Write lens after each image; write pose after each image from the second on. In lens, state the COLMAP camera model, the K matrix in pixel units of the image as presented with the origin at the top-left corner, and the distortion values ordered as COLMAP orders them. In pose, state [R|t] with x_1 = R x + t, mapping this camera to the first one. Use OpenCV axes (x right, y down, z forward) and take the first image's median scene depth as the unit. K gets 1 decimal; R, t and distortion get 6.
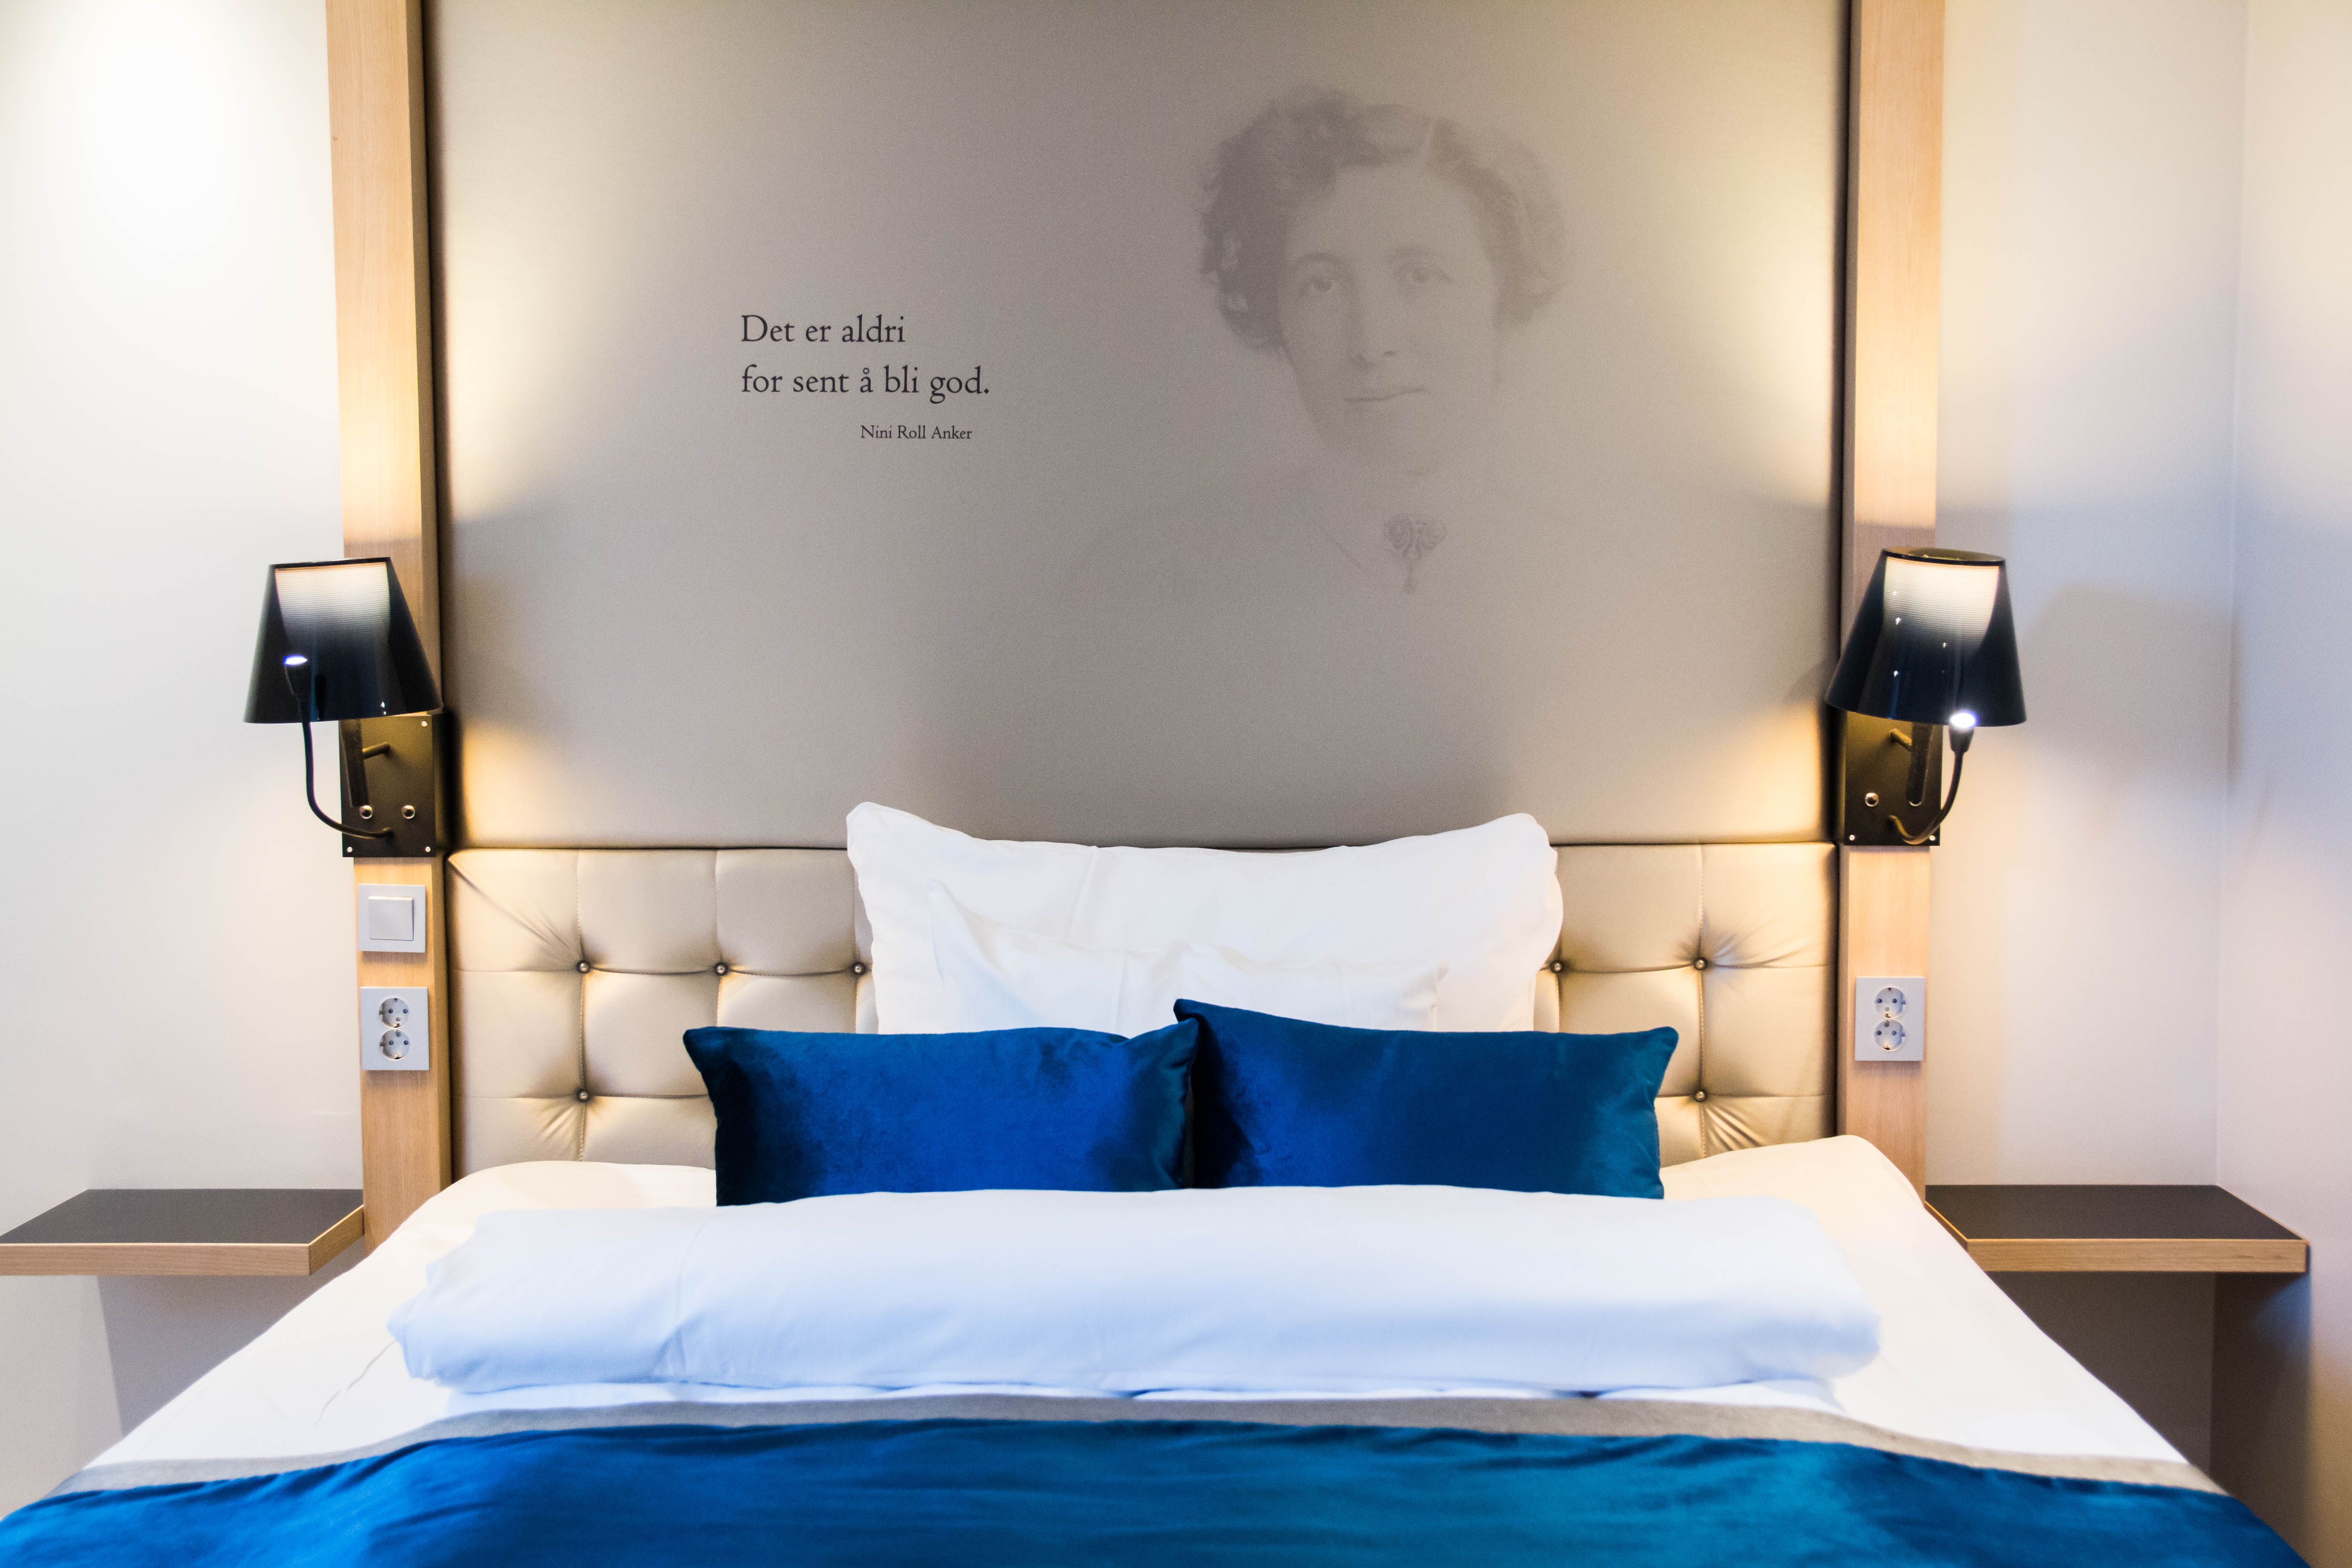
lens RADIAL K [[2778.2, 0, 1169.8], [0, 2778.2, 827.4], [0, 0, 1]] dist [0.005167, 0.094016]
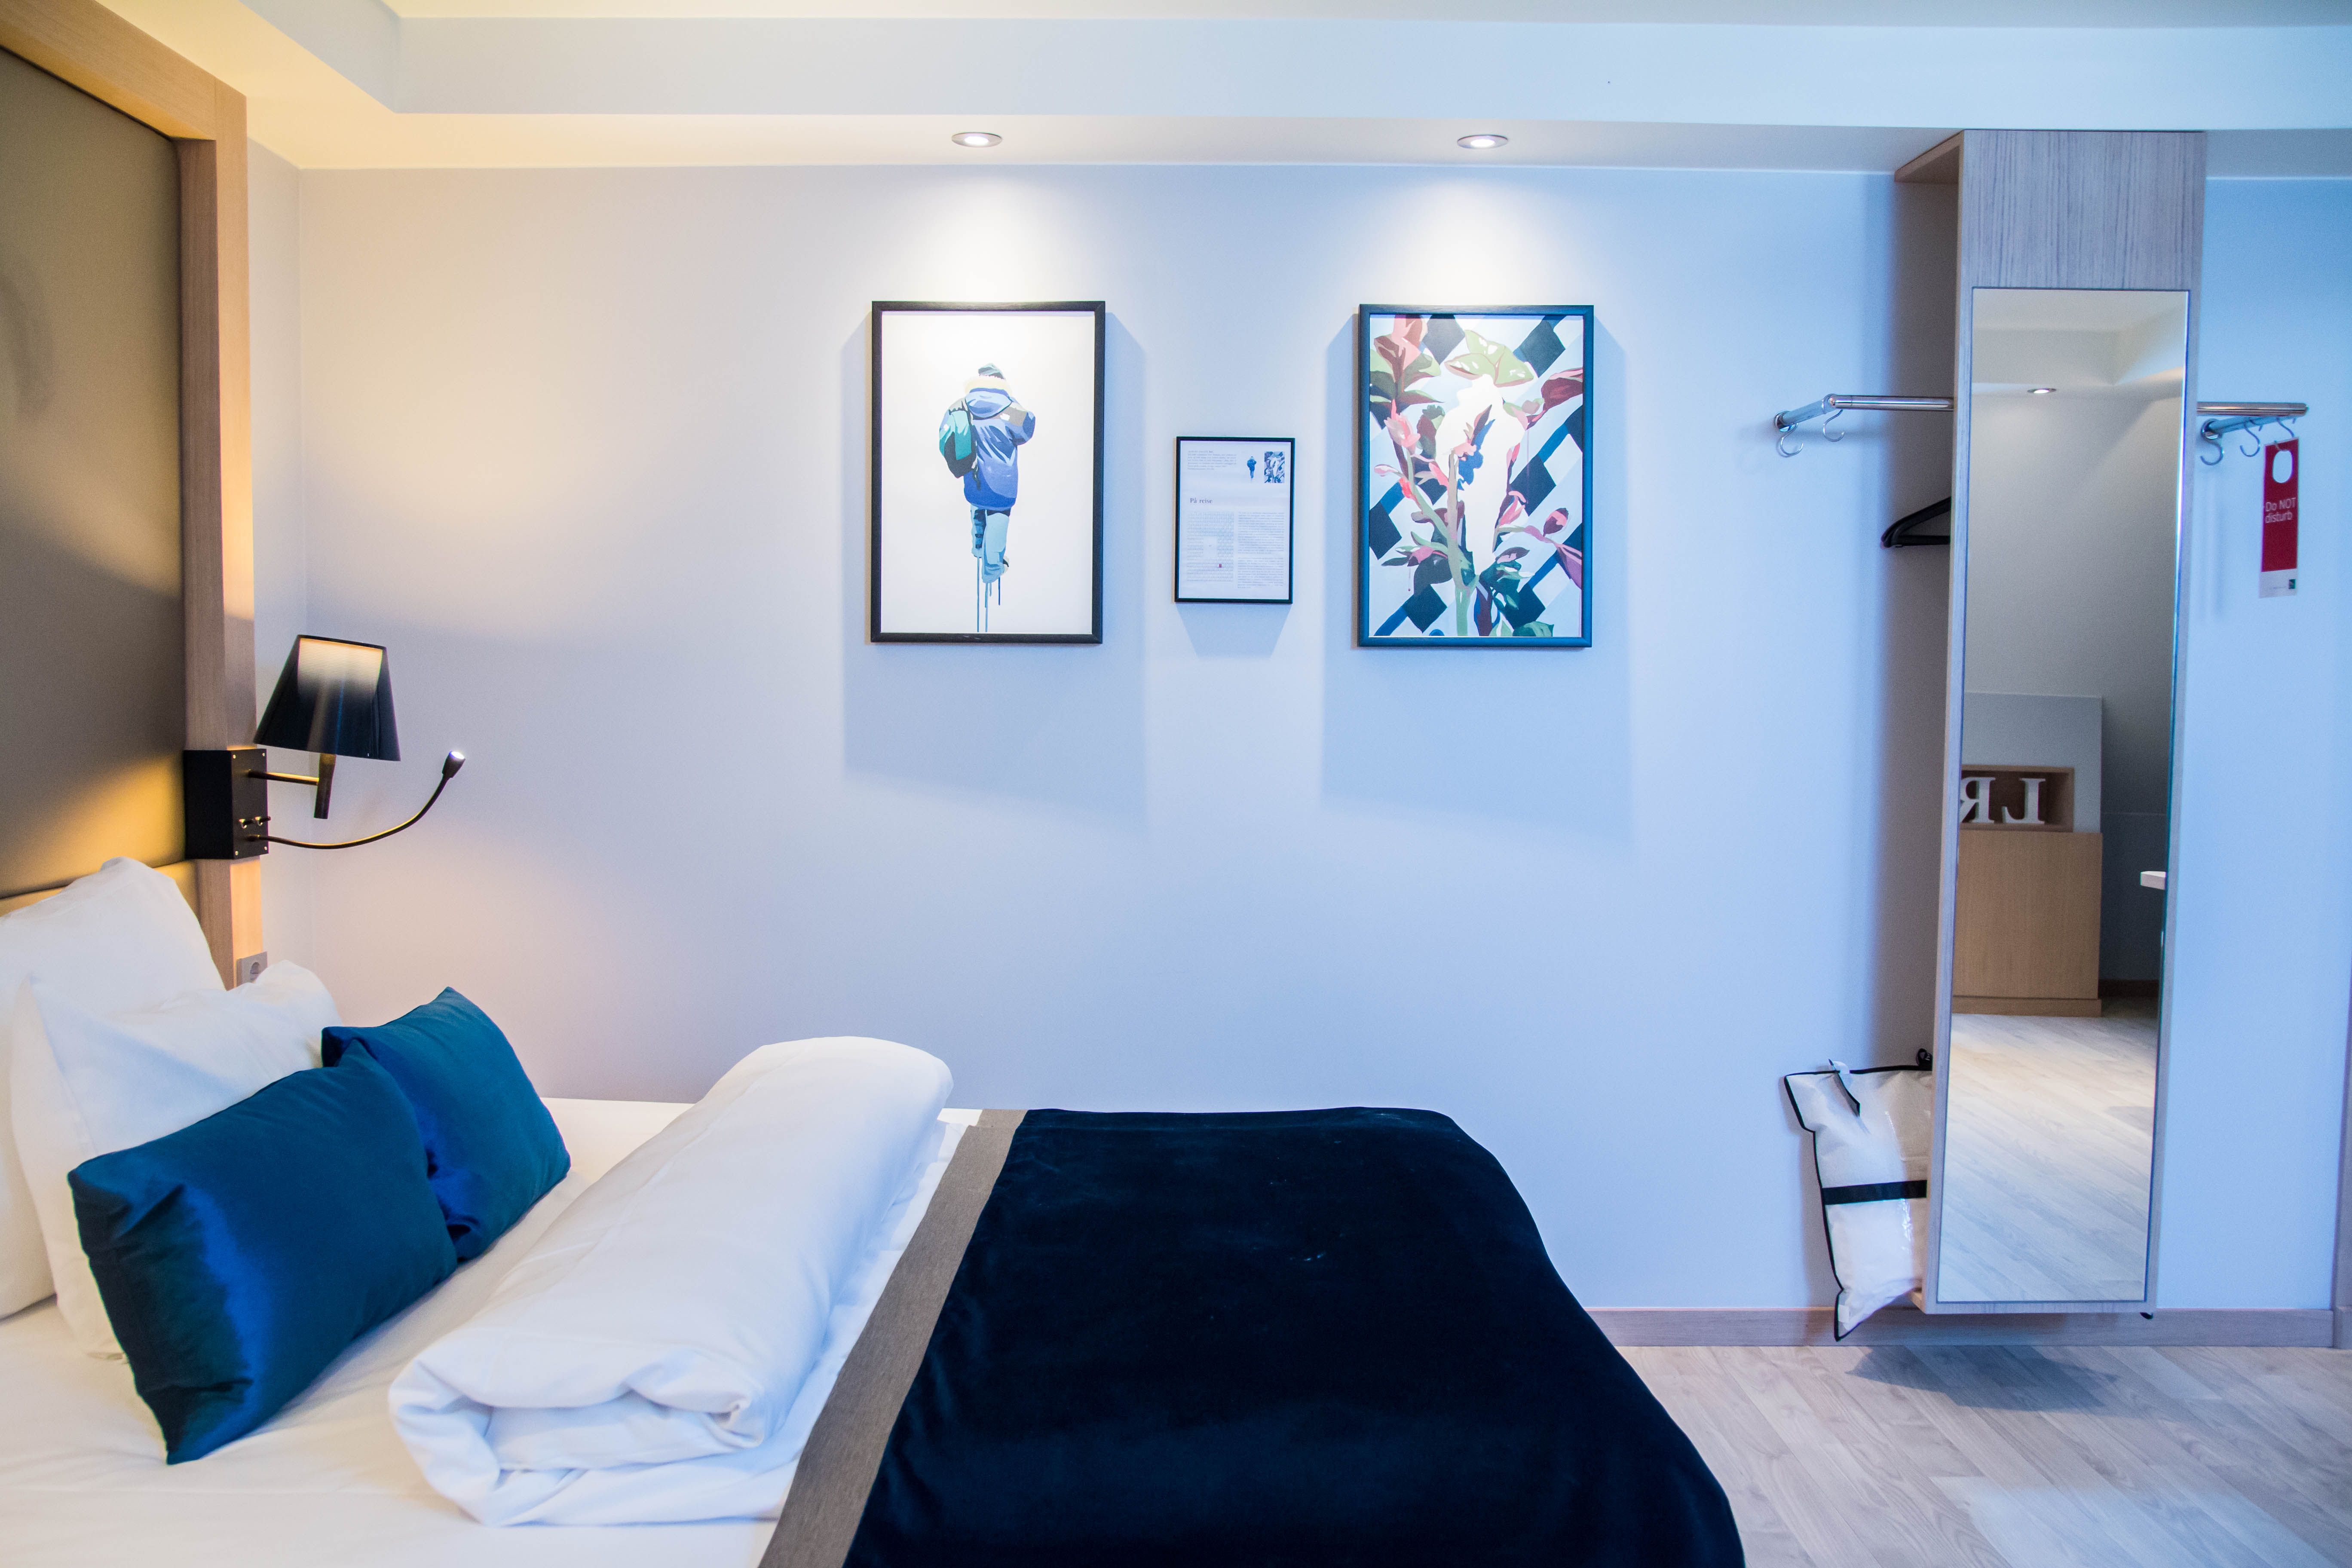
lens RADIAL K [[1908.9, 0, 1180.3], [0, 1908.9, 839.4], [0, 0, 1]] dist [-0.111930, 0.123204]
pose [[-0.009383, -0.078683, 0.996856, -0.677811], [0.074521, 0.994072, 0.079164, -0.041980], [-0.997175, 0.075030, -0.003464, 0.585377]]
